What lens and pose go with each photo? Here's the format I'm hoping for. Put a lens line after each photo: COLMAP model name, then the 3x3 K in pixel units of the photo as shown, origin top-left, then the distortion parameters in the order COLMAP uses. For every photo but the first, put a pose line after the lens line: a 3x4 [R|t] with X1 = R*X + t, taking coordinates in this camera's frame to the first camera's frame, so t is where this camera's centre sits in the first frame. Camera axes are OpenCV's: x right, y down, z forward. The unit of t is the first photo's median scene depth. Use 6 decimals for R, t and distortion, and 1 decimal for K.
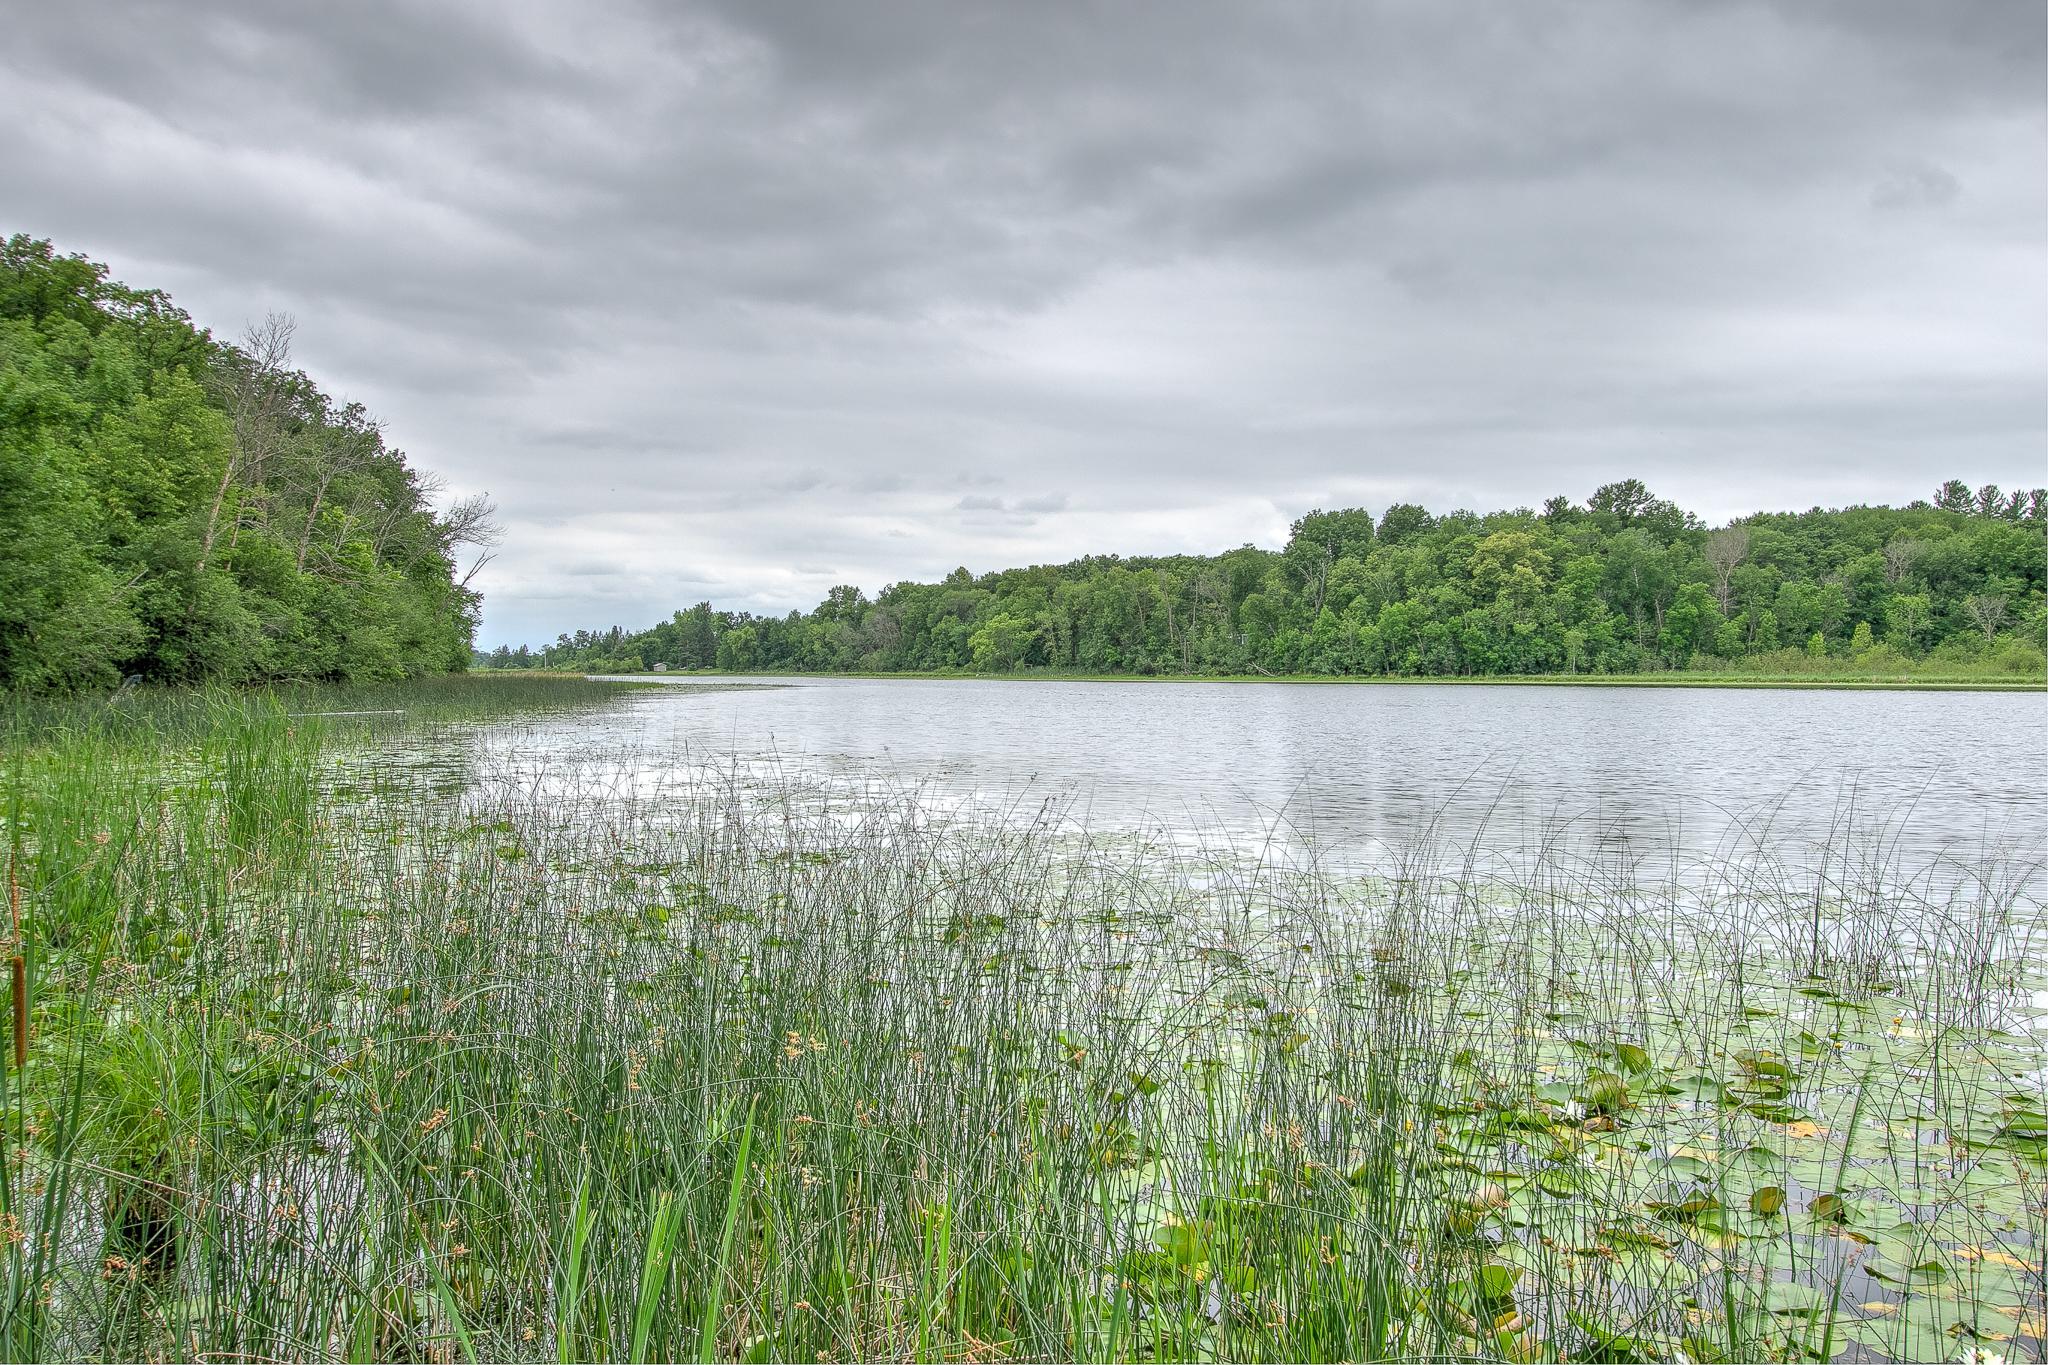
lens RADIAL K [[1659.0, 0, 1031.3], [0, 1659.0, 692.5], [0, 0, 1]] dist [-0.008149, 0.038529]
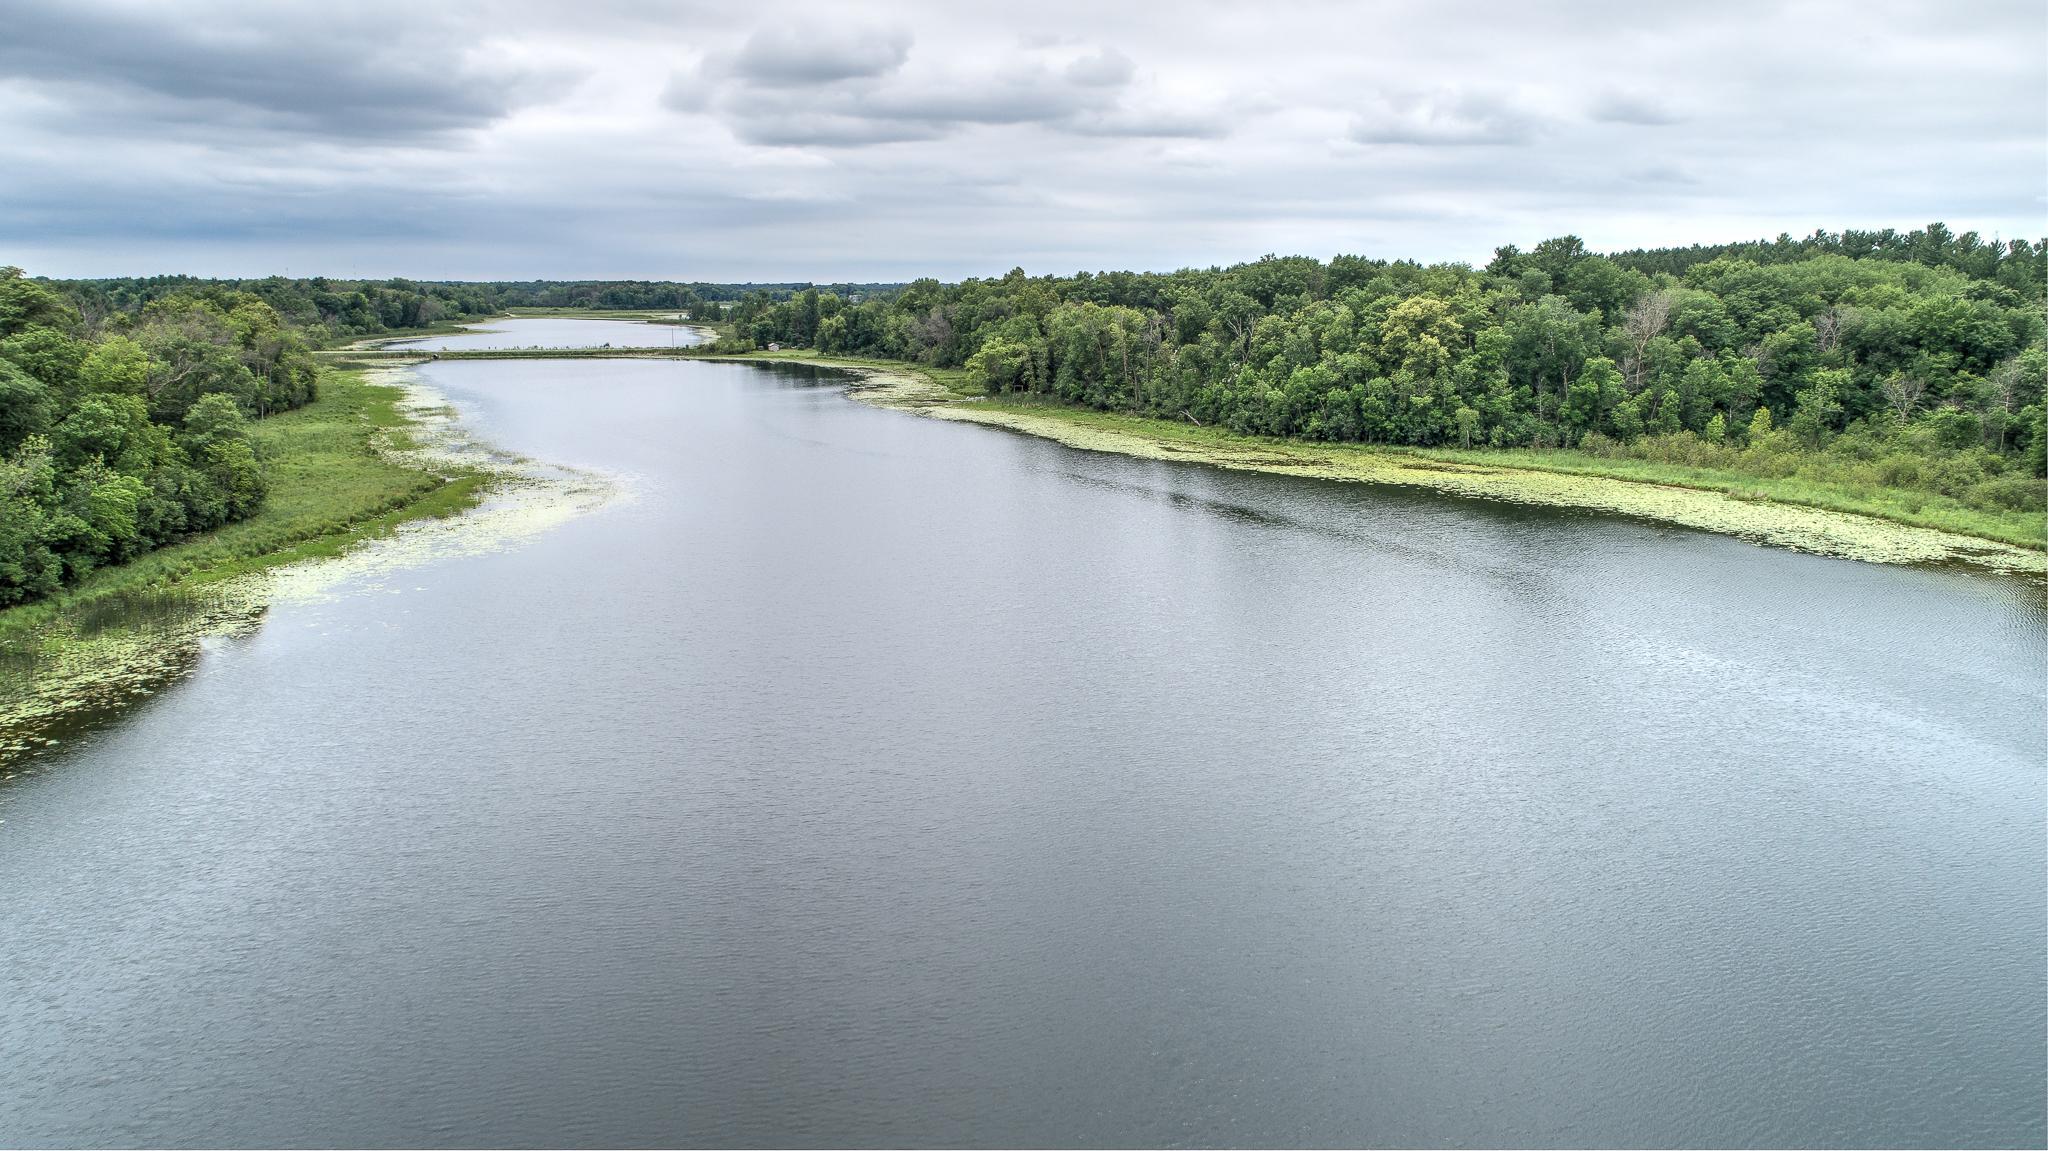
lens RADIAL K [[1357.7, 0, 1024.0], [0, 1357.7, 575.5], [0, 0, 1]] dist [0.001151, -0.019466]
pose [[0.990637, 0.038445, -0.131000, 0.160476], [-0.012304, 0.980769, 0.194785, -0.088805], [0.135969, -0.191350, 0.972058, 0.125062]]
